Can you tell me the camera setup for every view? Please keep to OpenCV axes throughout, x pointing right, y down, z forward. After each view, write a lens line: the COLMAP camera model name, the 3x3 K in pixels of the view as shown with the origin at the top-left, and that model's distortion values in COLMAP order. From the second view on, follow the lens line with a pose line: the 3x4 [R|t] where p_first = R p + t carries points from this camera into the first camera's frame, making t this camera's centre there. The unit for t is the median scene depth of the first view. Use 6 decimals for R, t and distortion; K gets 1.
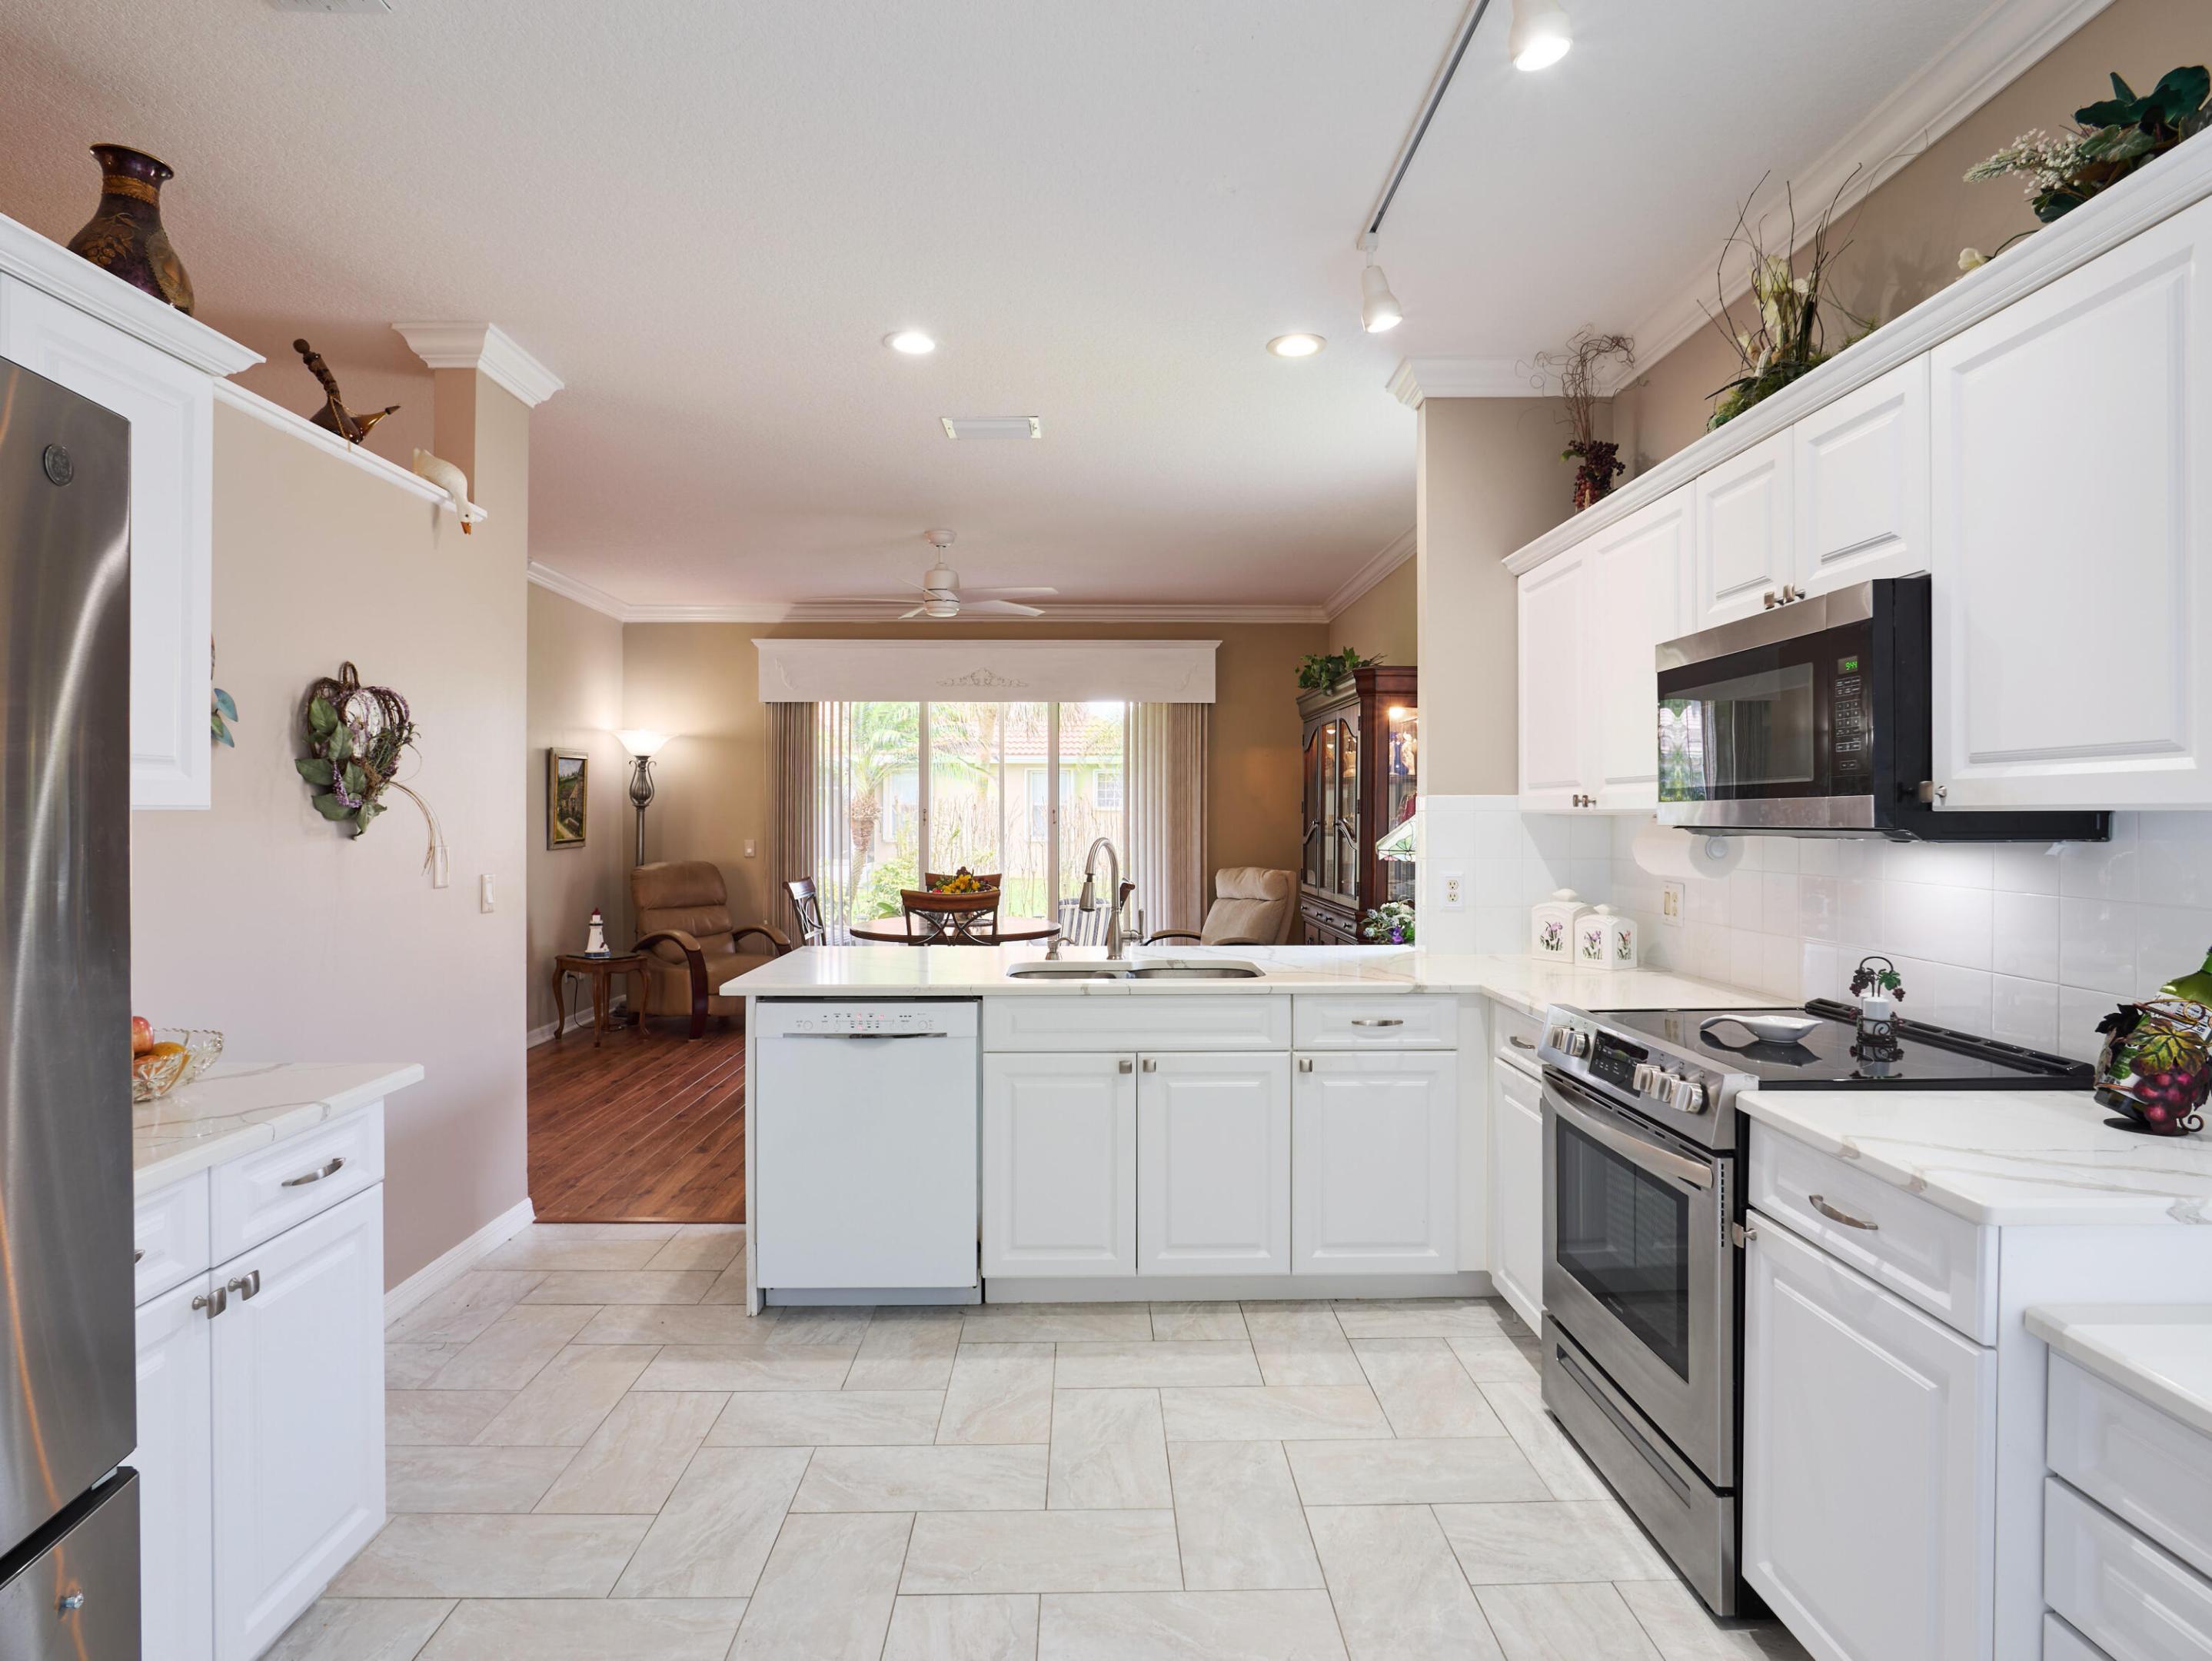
lens RADIAL K [[1197.6, 0, 1108.4], [0, 1197.6, 812.1], [0, 0, 1]] dist [0.000778, 0.000816]
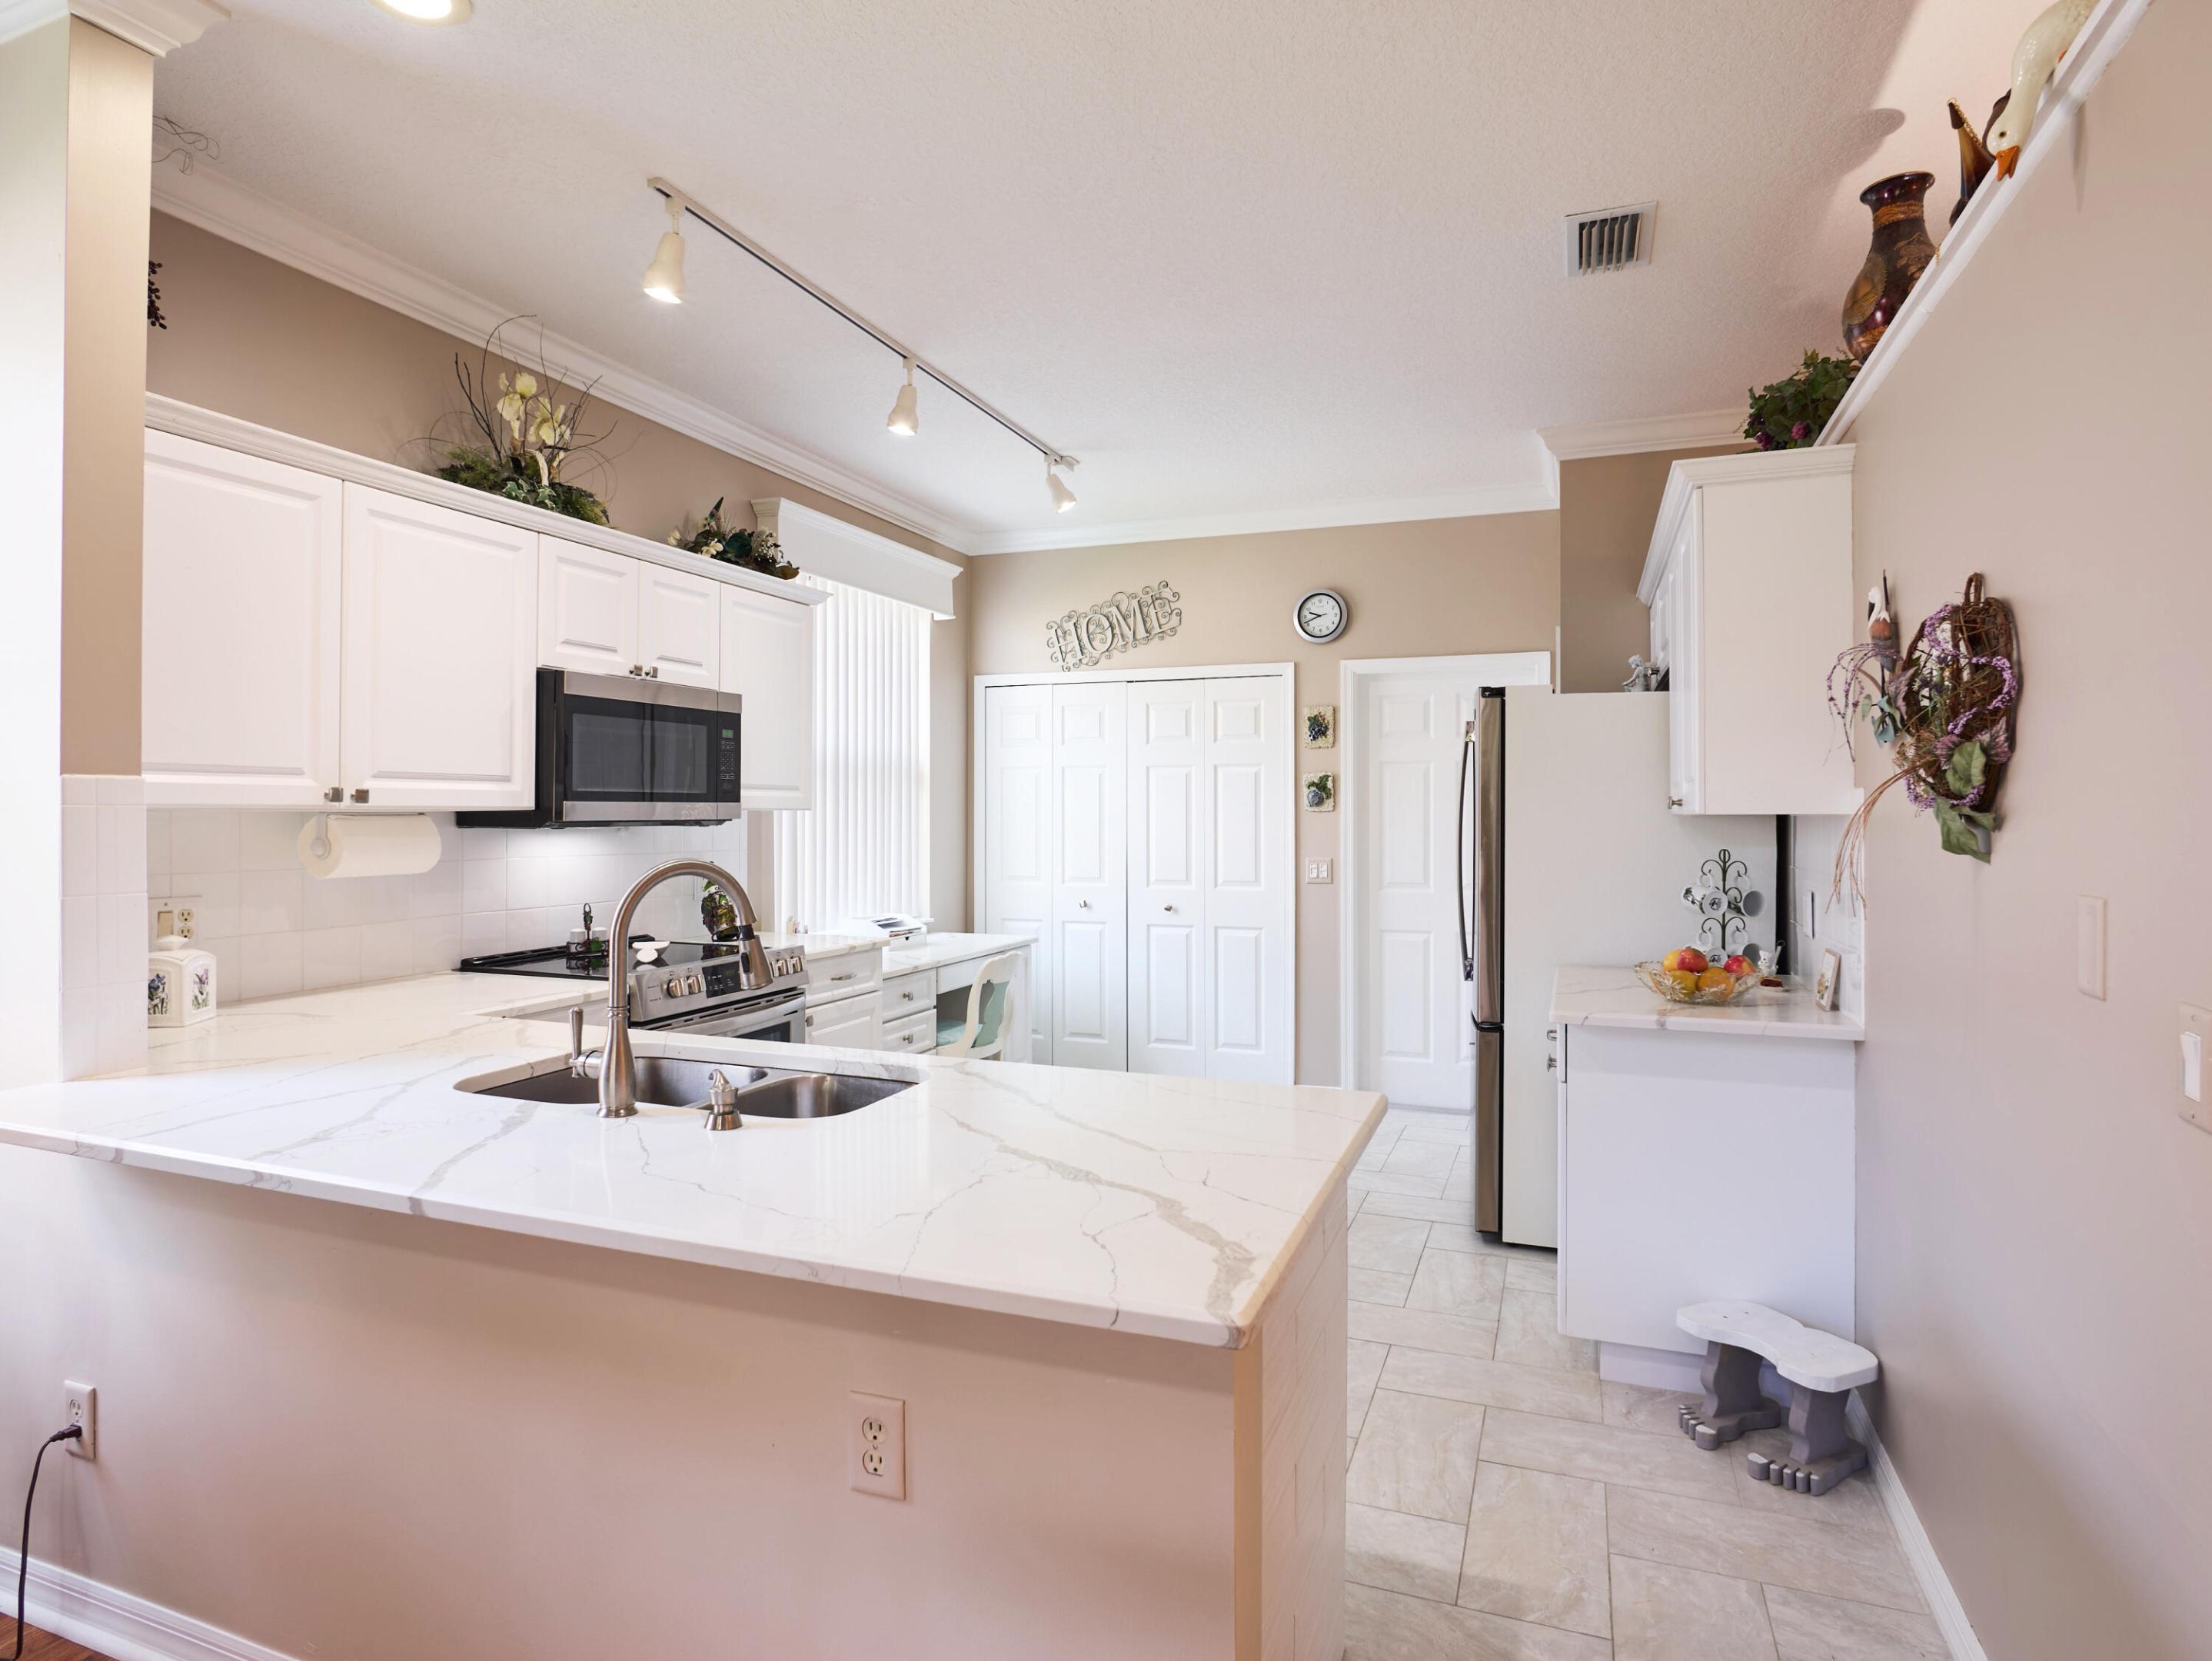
lens RADIAL K [[1197.6, 0, 1108.4], [0, 1197.6, 812.1], [0, 0, 1]] dist [0.000778, 0.000816]
pose [[-0.925732, -0.001703, 0.378176, -0.515810], [-0.004332, 0.999972, -0.006102, 0.007787], [-0.378155, -0.007288, -0.925713, 1.974464]]
